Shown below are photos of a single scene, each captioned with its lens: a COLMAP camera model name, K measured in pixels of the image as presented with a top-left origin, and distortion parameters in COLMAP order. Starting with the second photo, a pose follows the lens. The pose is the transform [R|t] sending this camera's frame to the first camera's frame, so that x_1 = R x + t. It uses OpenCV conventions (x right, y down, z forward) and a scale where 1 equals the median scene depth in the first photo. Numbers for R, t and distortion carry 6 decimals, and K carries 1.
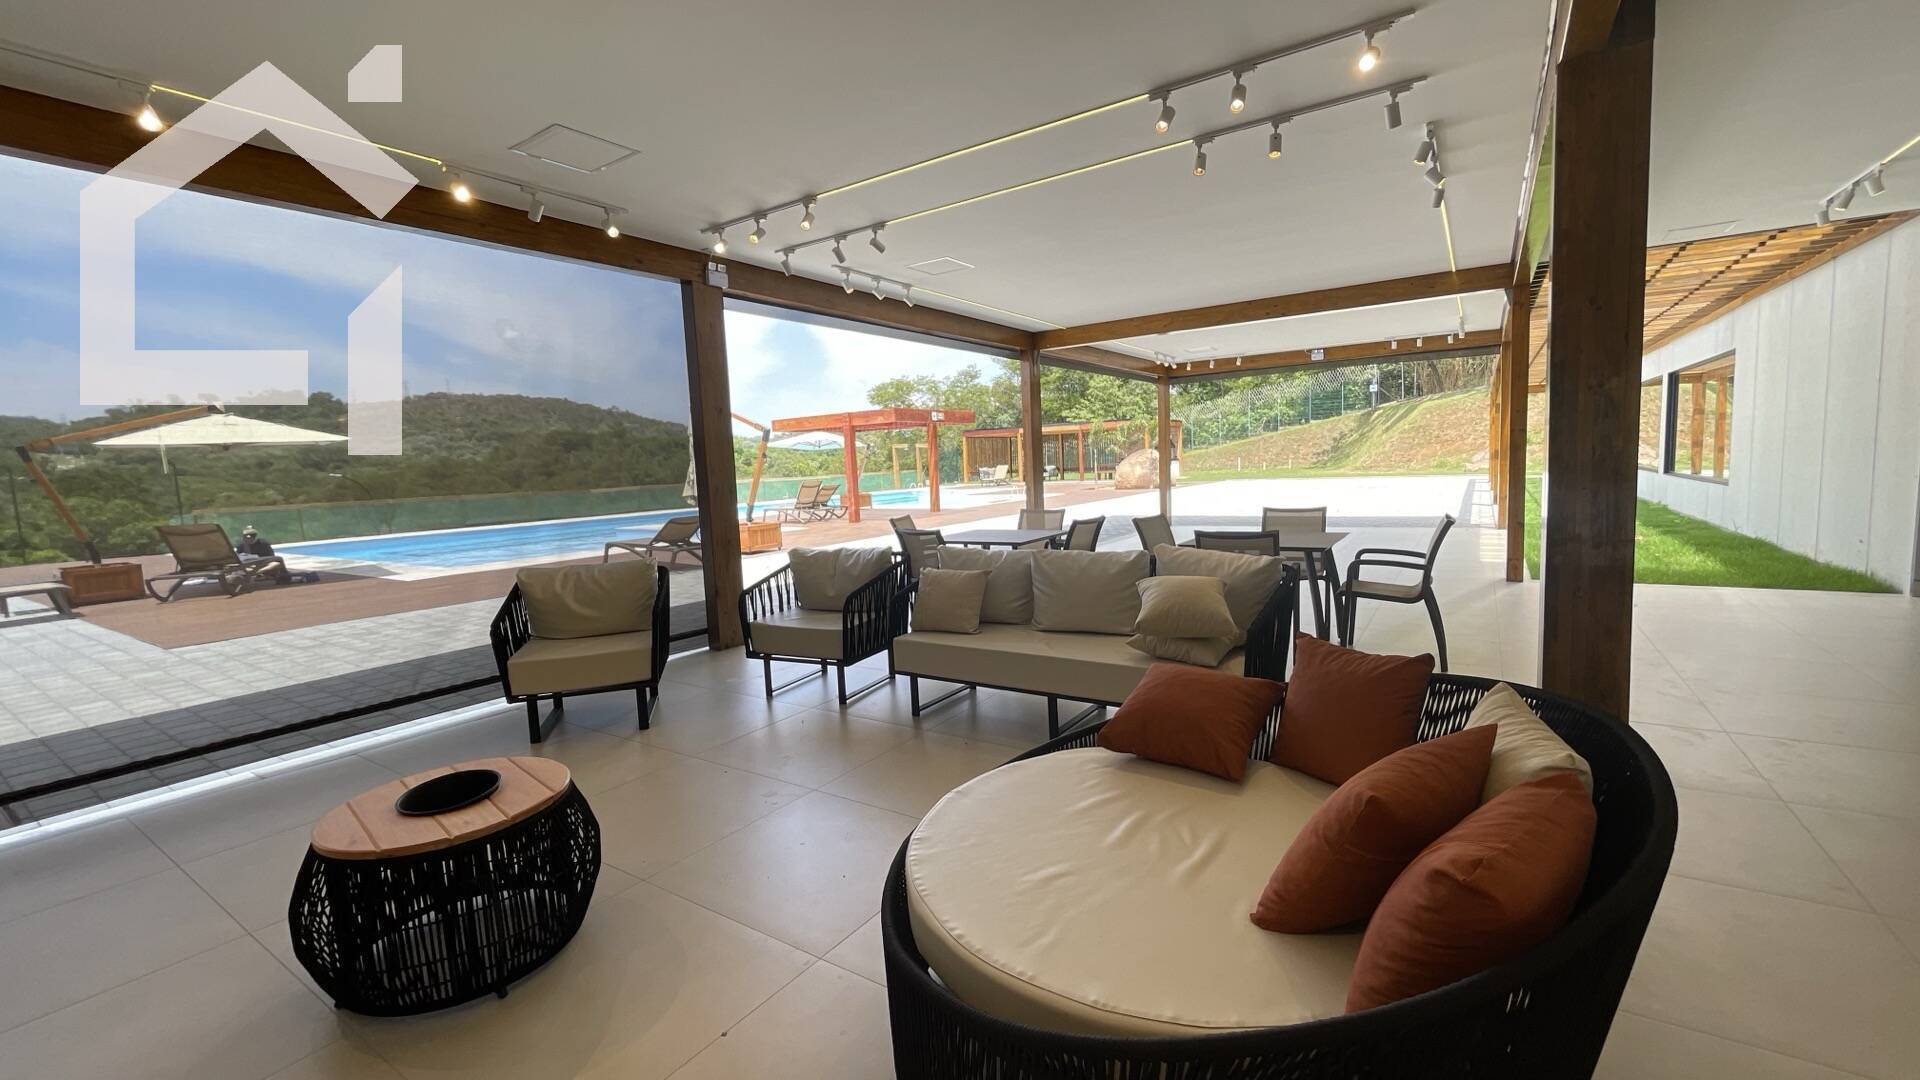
lens RADIAL K [[776.1, 0, 960.0], [0, 776.1, 540.0], [0, 0, 1]] dist [-0.001111, -0.000095]
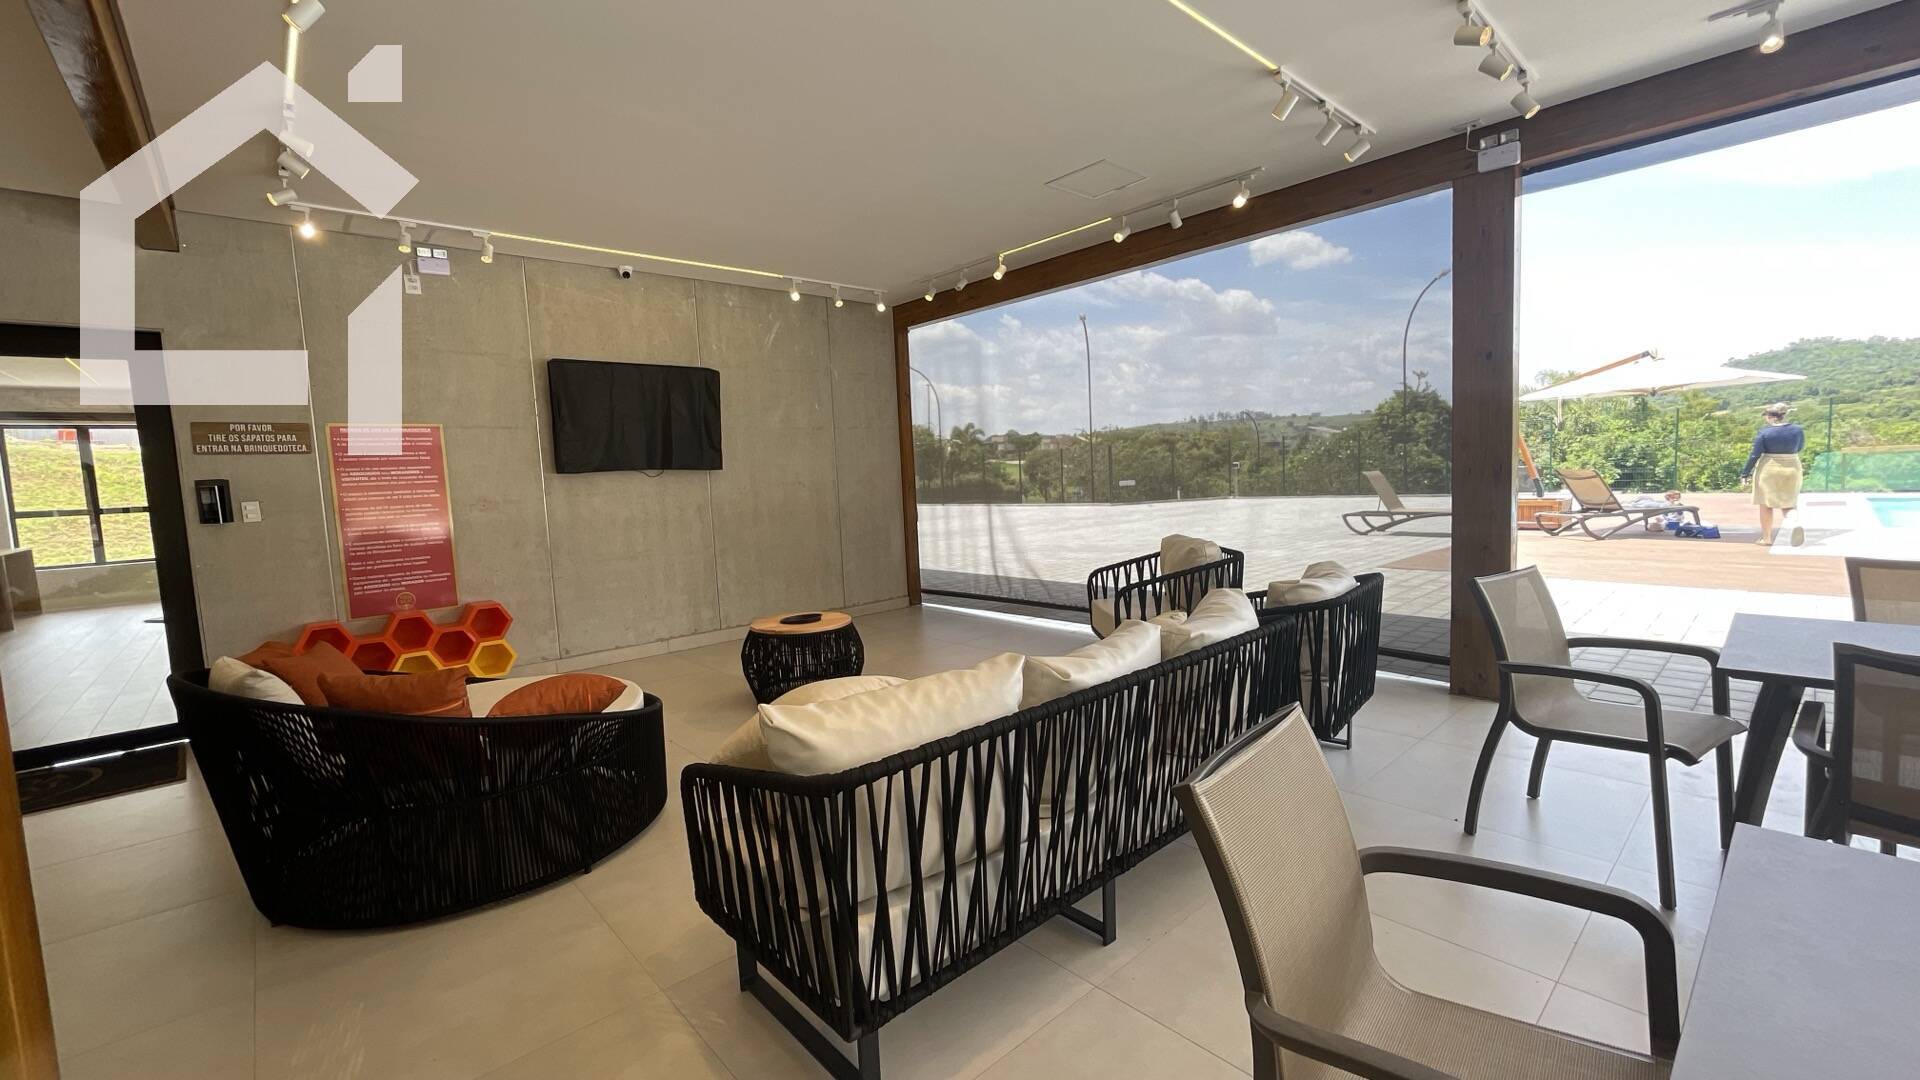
lens RADIAL K [[776.1, 0, 960.0], [0, 776.1, 540.0], [0, 0, 1]] dist [-0.001111, -0.000095]
pose [[-0.241242, 0.141483, -0.960096, 0.476576], [-0.043774, 0.986722, 0.156406, -0.092227], [0.969477, 0.079759, -0.231845, 0.709477]]
